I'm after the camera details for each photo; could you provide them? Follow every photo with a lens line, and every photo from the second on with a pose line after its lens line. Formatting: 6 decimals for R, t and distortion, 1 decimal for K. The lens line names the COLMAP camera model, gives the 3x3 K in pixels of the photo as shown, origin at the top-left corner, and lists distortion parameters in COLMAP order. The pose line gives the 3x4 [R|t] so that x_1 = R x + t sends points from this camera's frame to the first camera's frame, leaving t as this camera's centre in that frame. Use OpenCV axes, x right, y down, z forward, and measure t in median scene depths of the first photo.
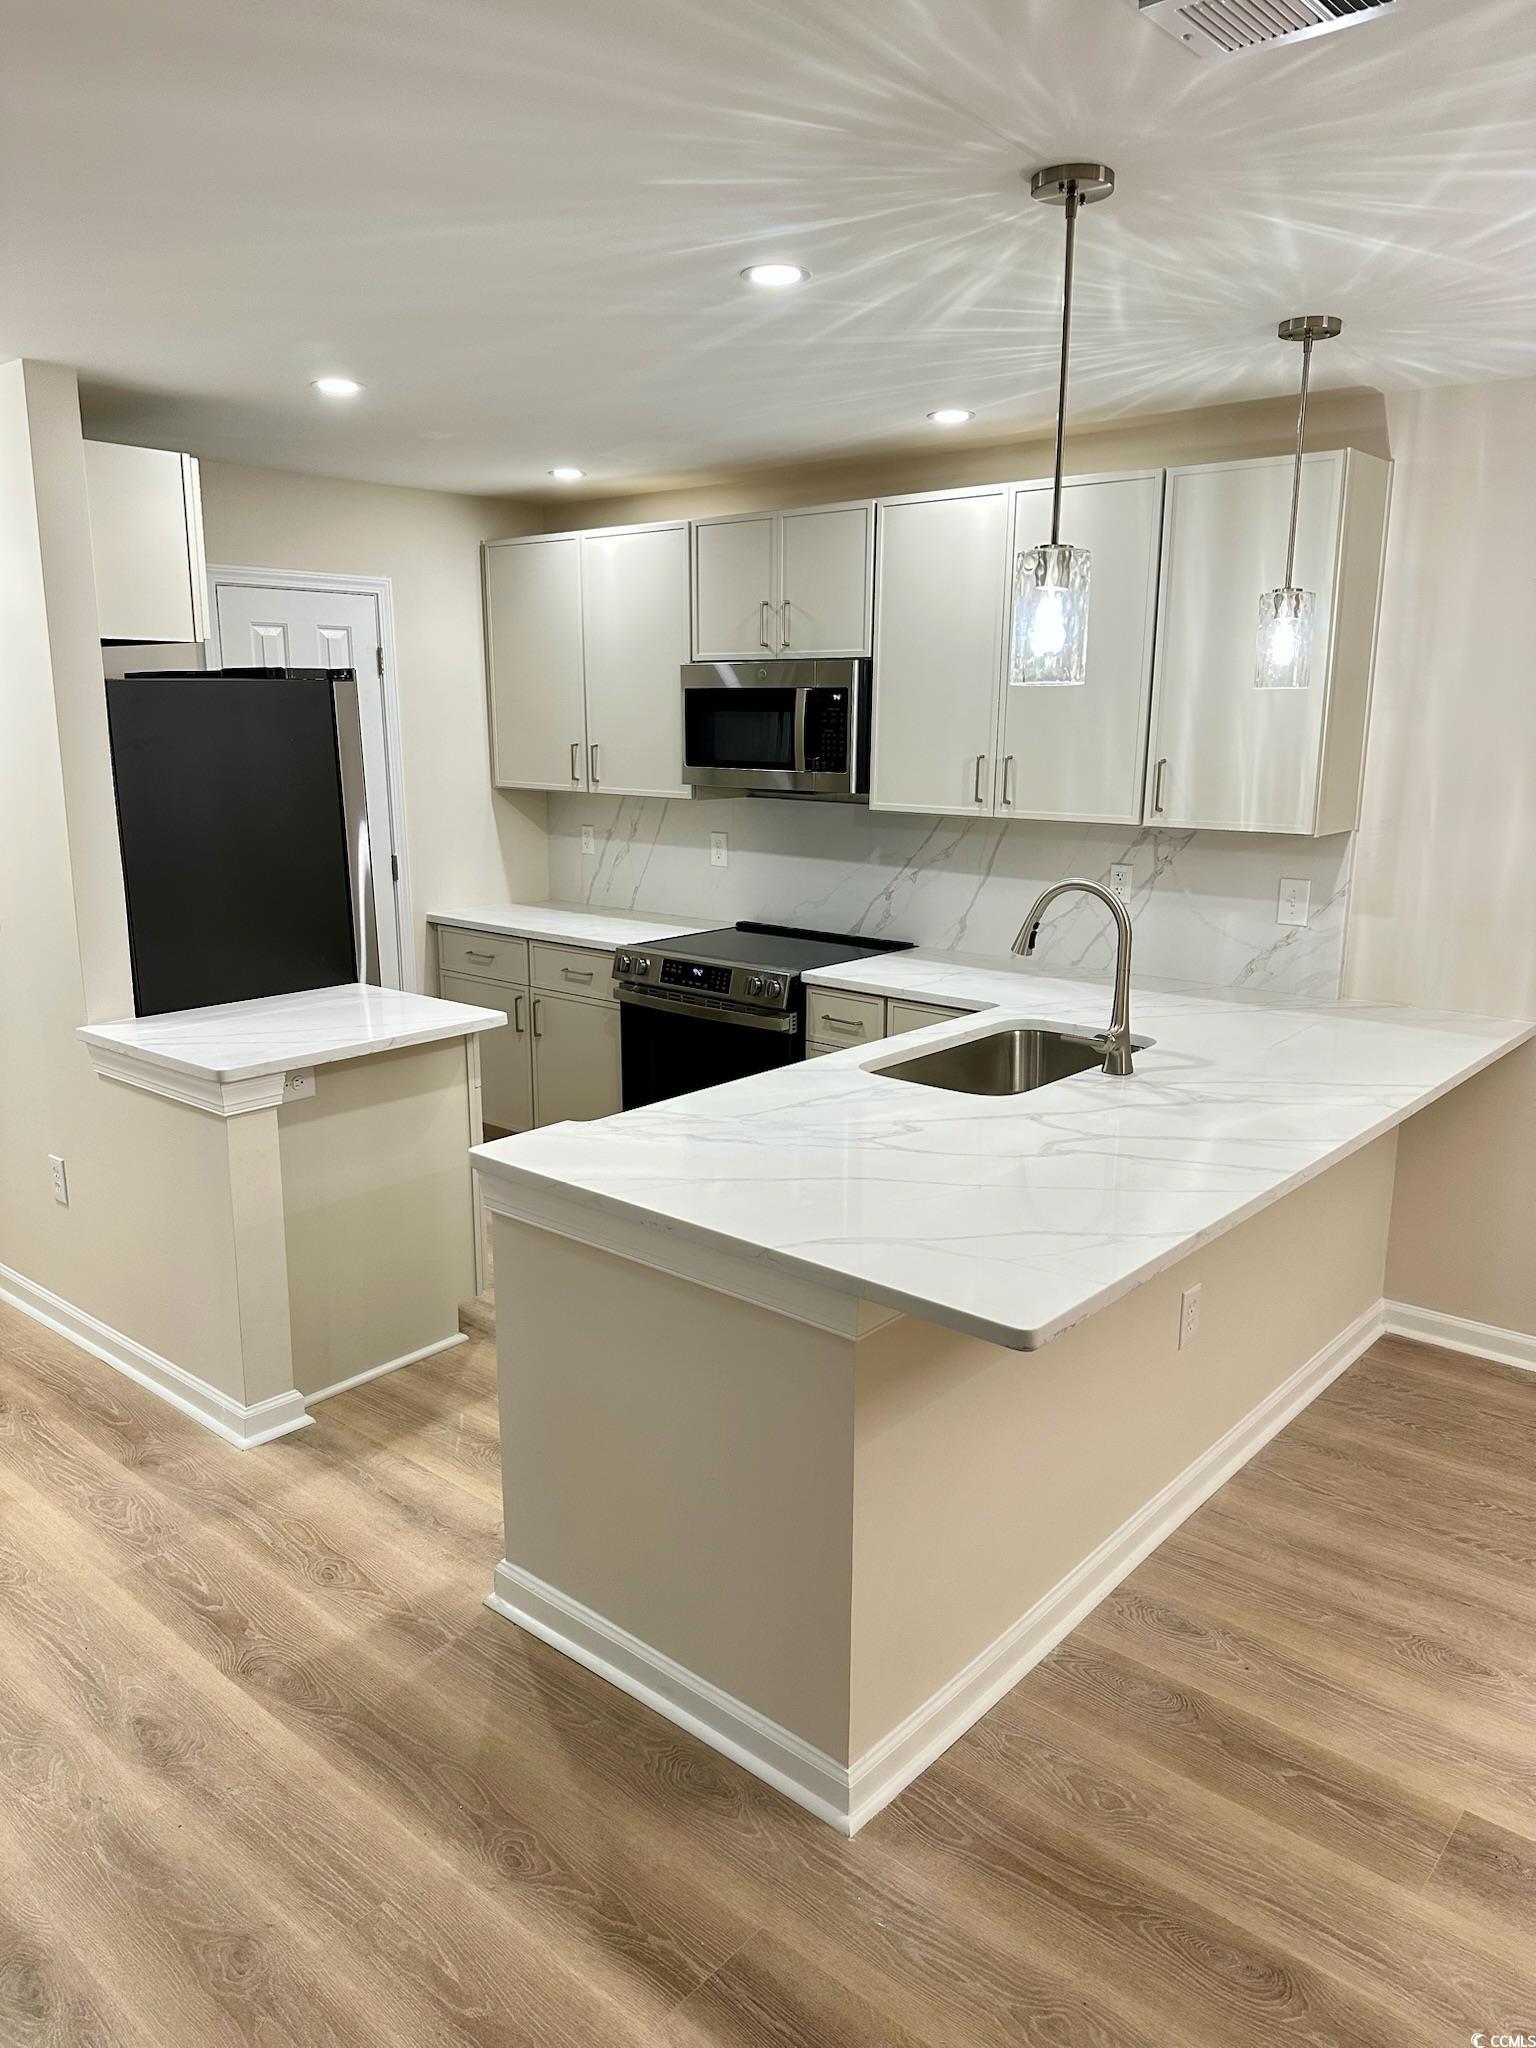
lens RADIAL K [[1421.9, 0, 757.8], [0, 1421.9, 1026.8], [0, 0, 1]] dist [0.115022, -0.152146]
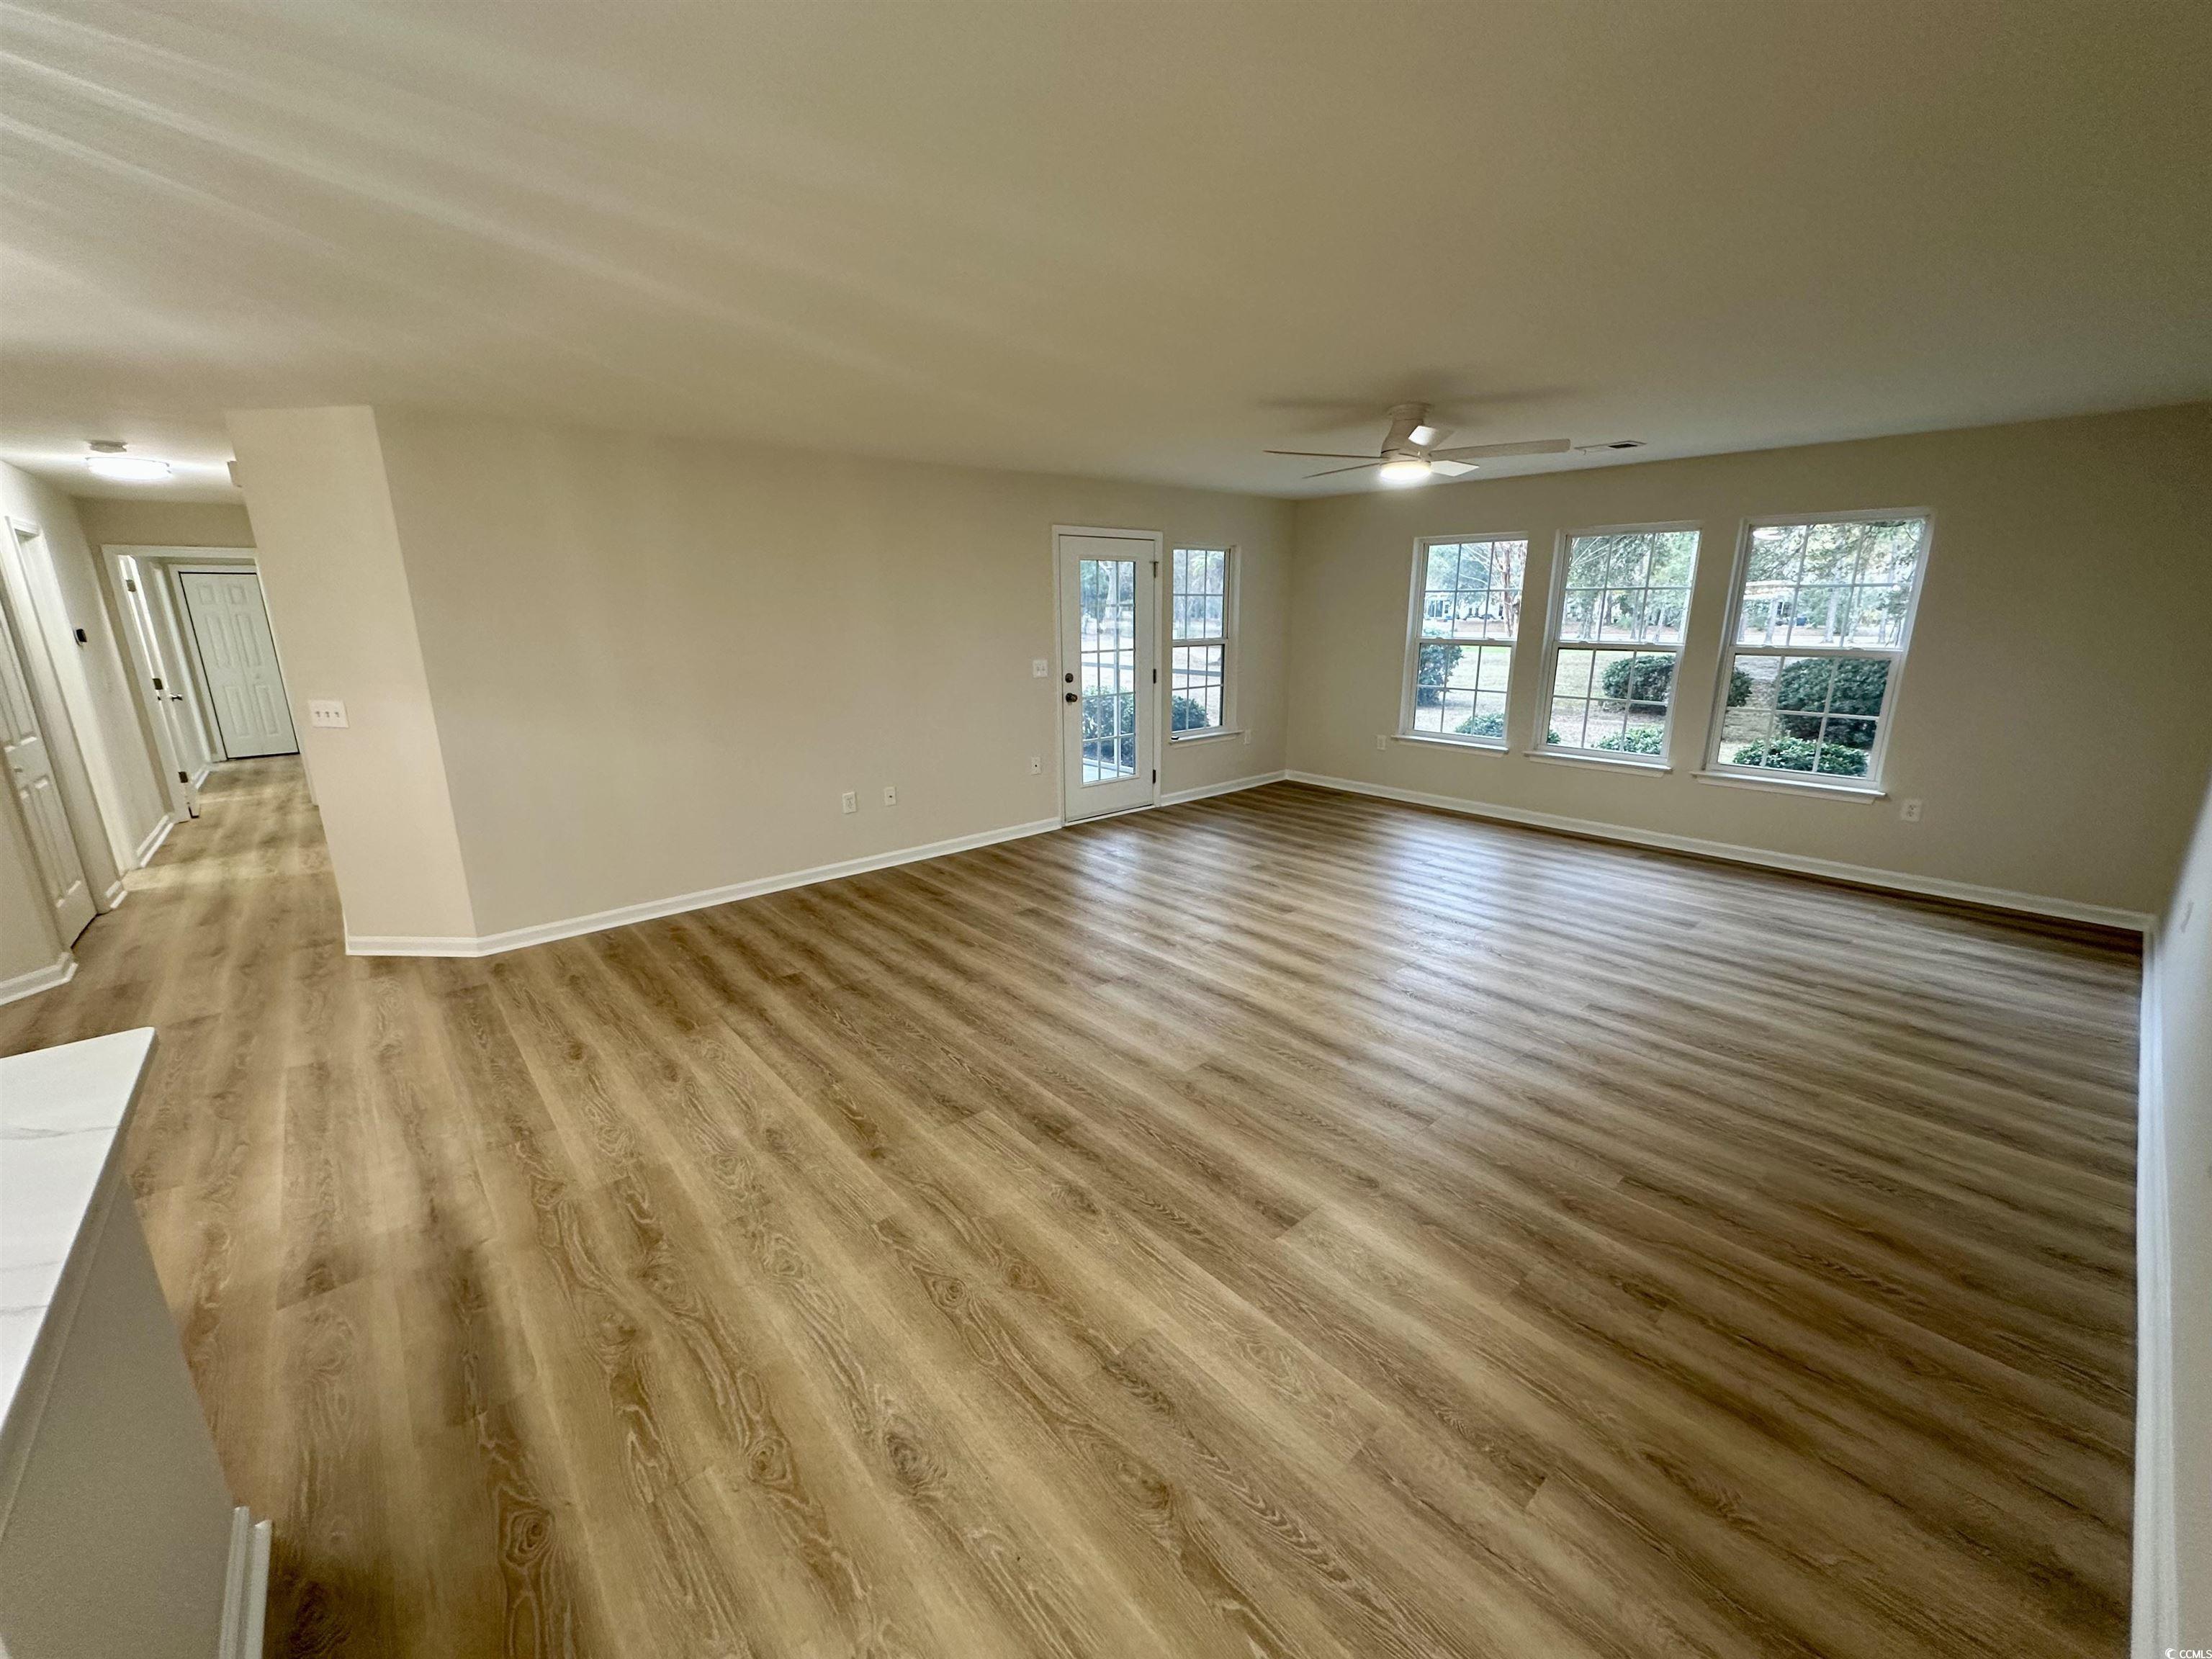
lens RADIAL K [[885.6, 0, 1106.0], [0, 885.6, 829.5], [0, 0, 1]] dist [-0.000475, 0.000459]
pose [[-0.990395, -0.026063, 0.135789, -0.379907], [0.038886, 0.889933, 0.454431, -0.142844], [-0.132687, 0.455347, -0.880371, 0.689276]]
